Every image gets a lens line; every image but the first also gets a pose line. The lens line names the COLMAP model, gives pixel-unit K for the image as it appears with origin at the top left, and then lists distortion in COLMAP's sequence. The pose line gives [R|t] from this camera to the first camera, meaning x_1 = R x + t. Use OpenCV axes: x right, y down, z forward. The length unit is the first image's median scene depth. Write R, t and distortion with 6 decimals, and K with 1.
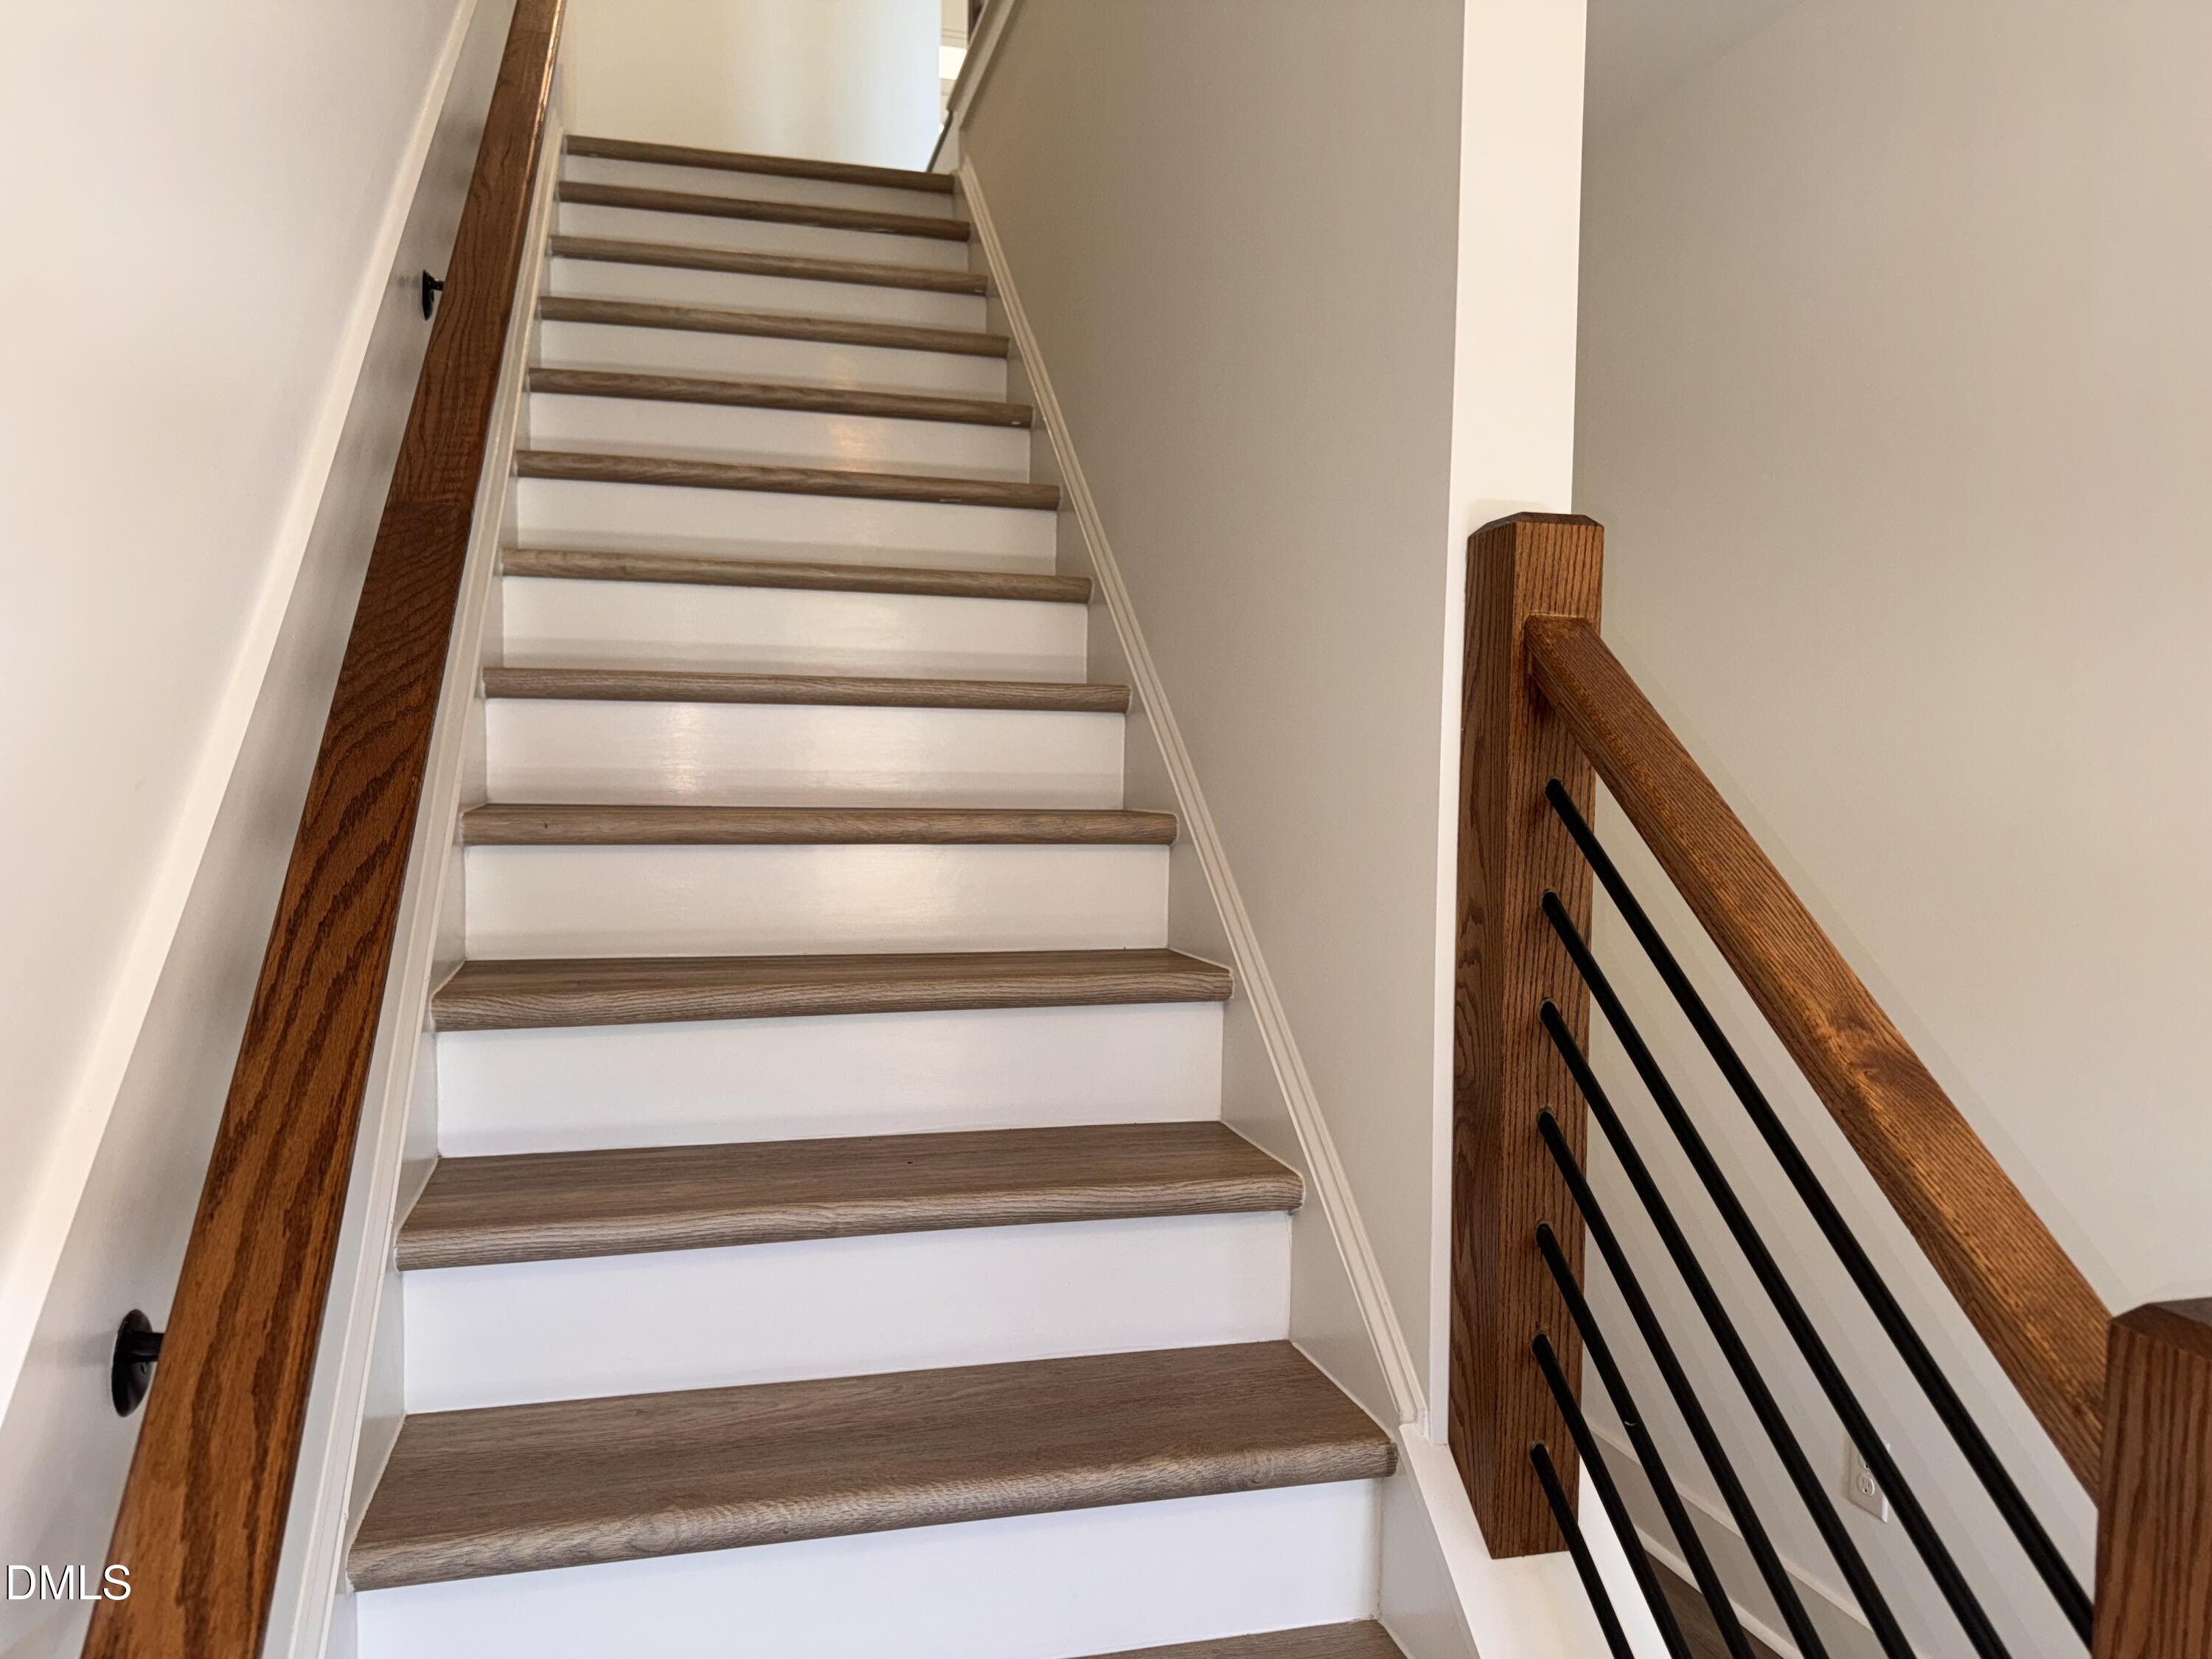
lens RADIAL K [[1544.2, 0, 1102.4], [0, 1544.2, 861.9], [0, 0, 1]] dist [0.034584, -0.052225]
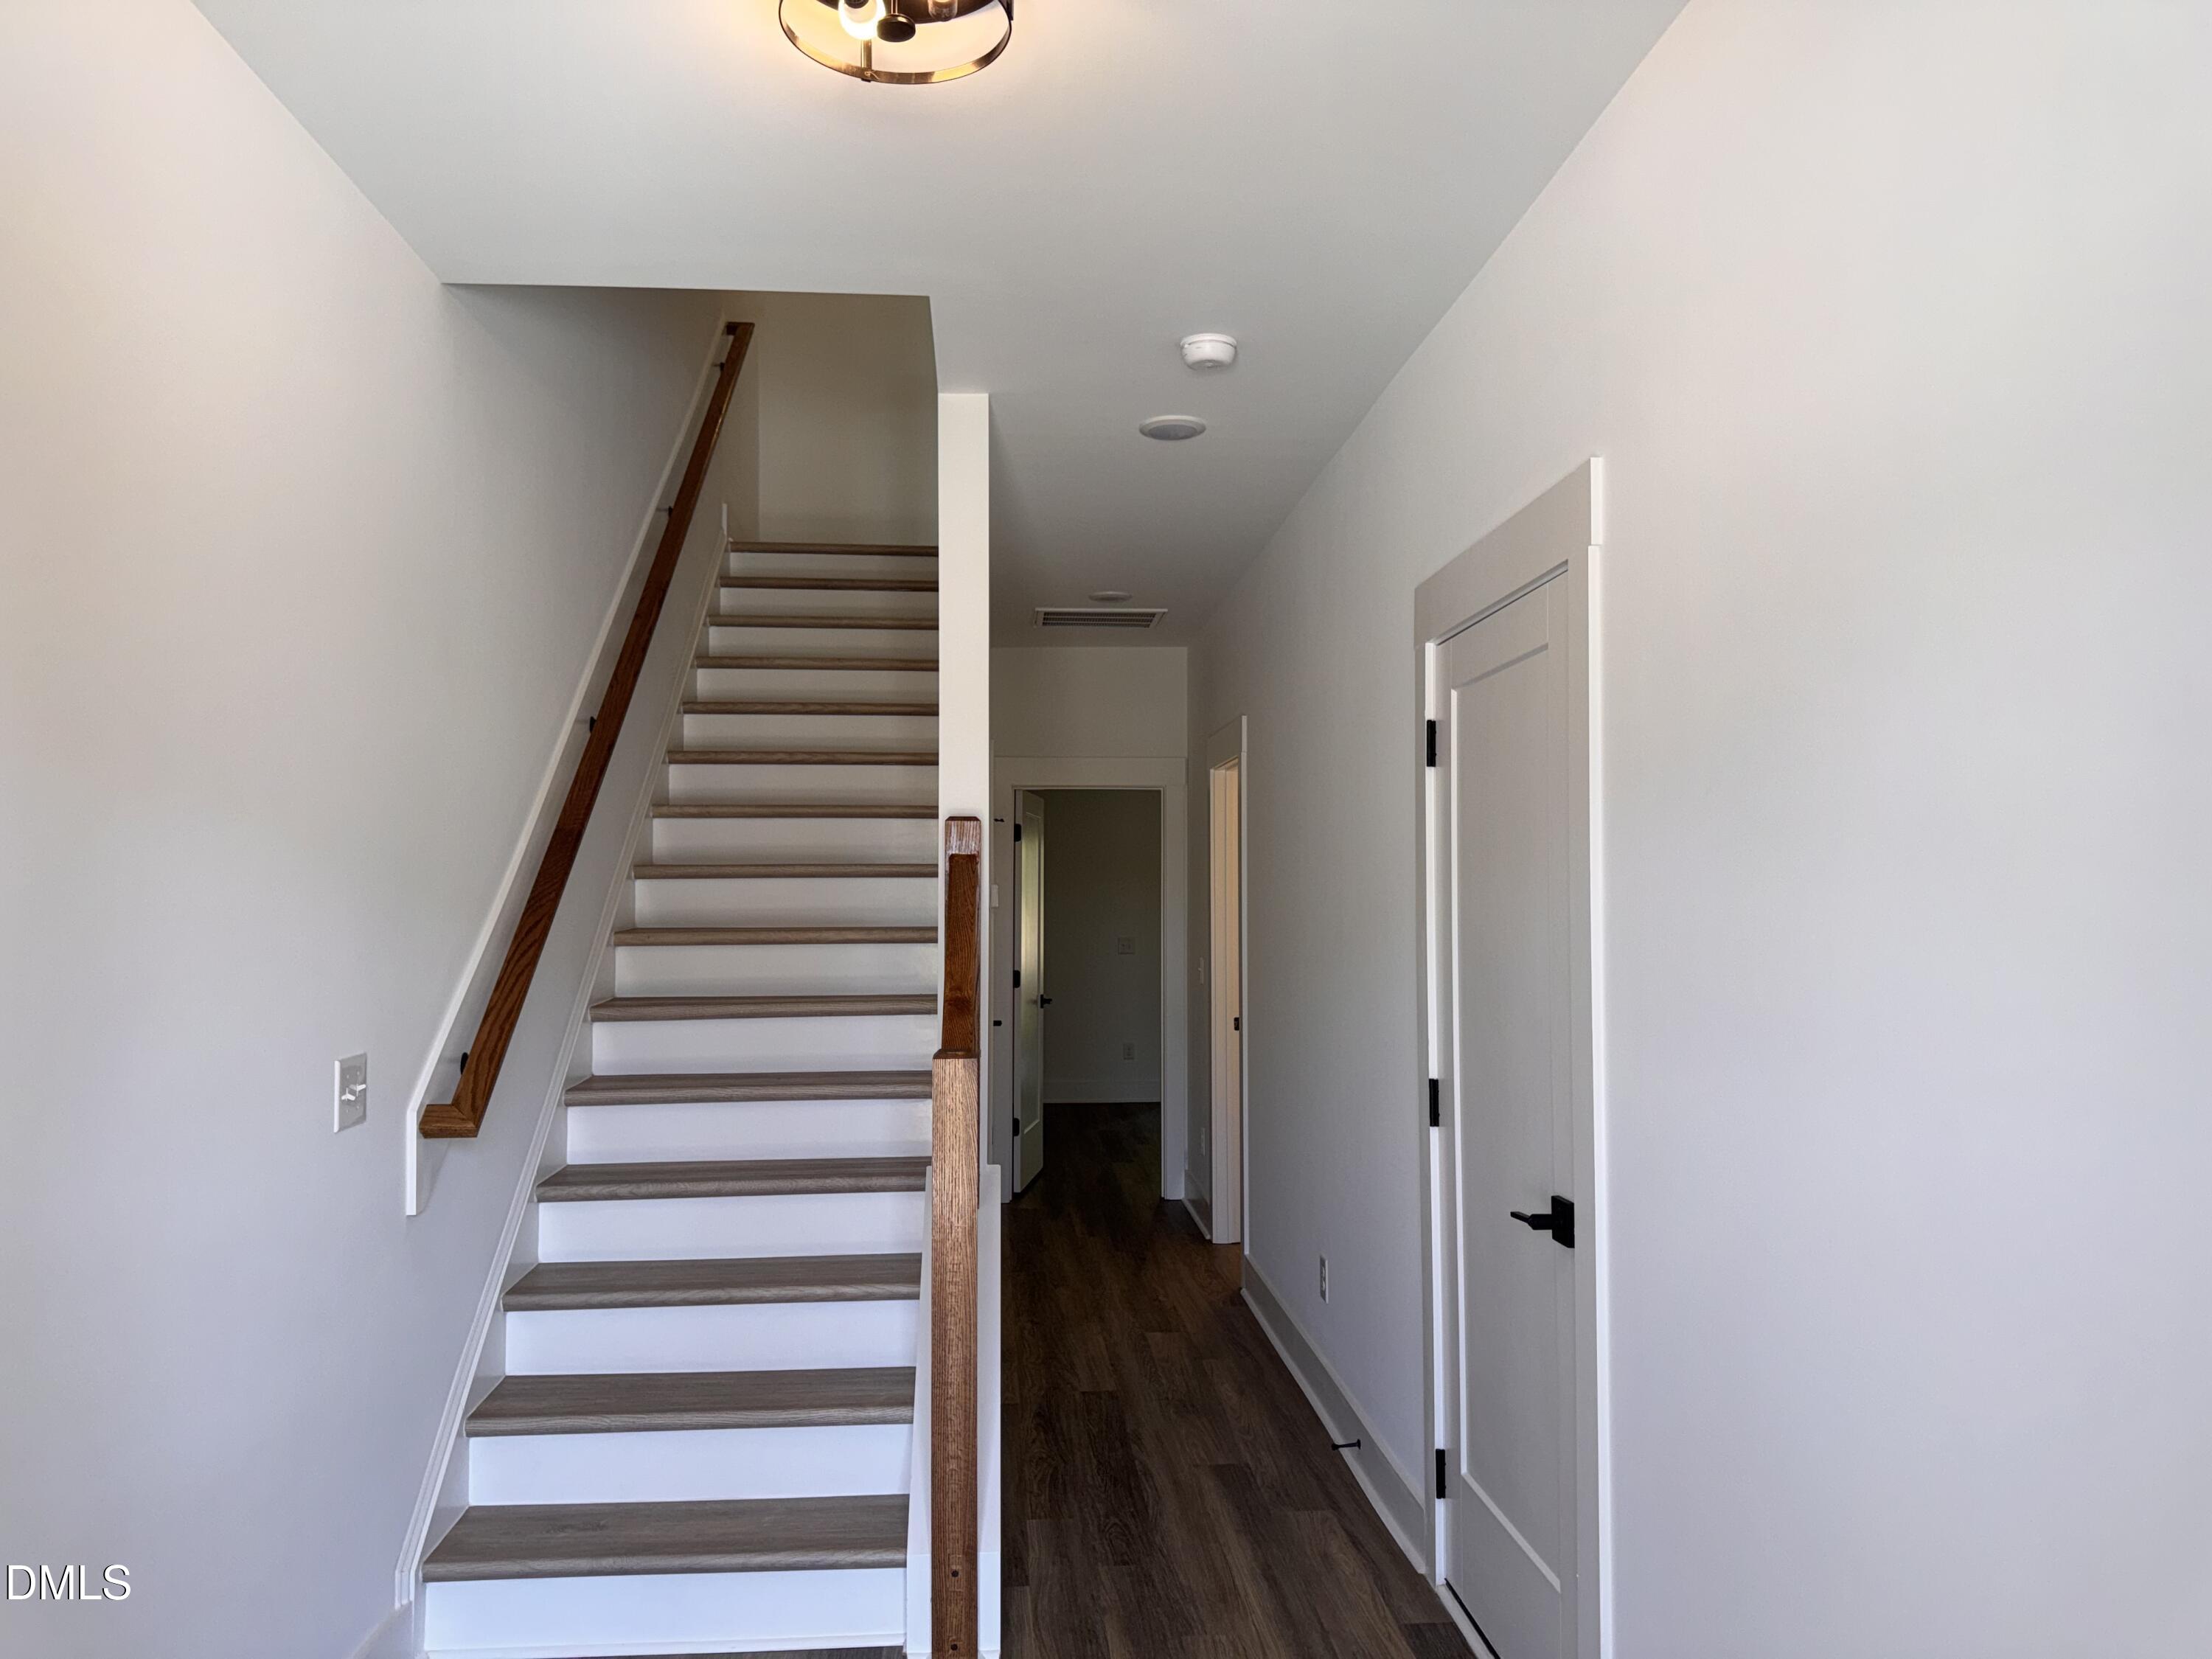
lens RADIAL K [[1510.7, 0, 1106.3], [0, 1510.7, 866.4], [0, 0, 1]] dist [0.147189, -0.234852]
pose [[0.982627, -0.019737, -0.184538, 1.571391], [0.005965, 0.997174, -0.074887, 0.099359], [0.185495, 0.072486, 0.979968, -2.366410]]
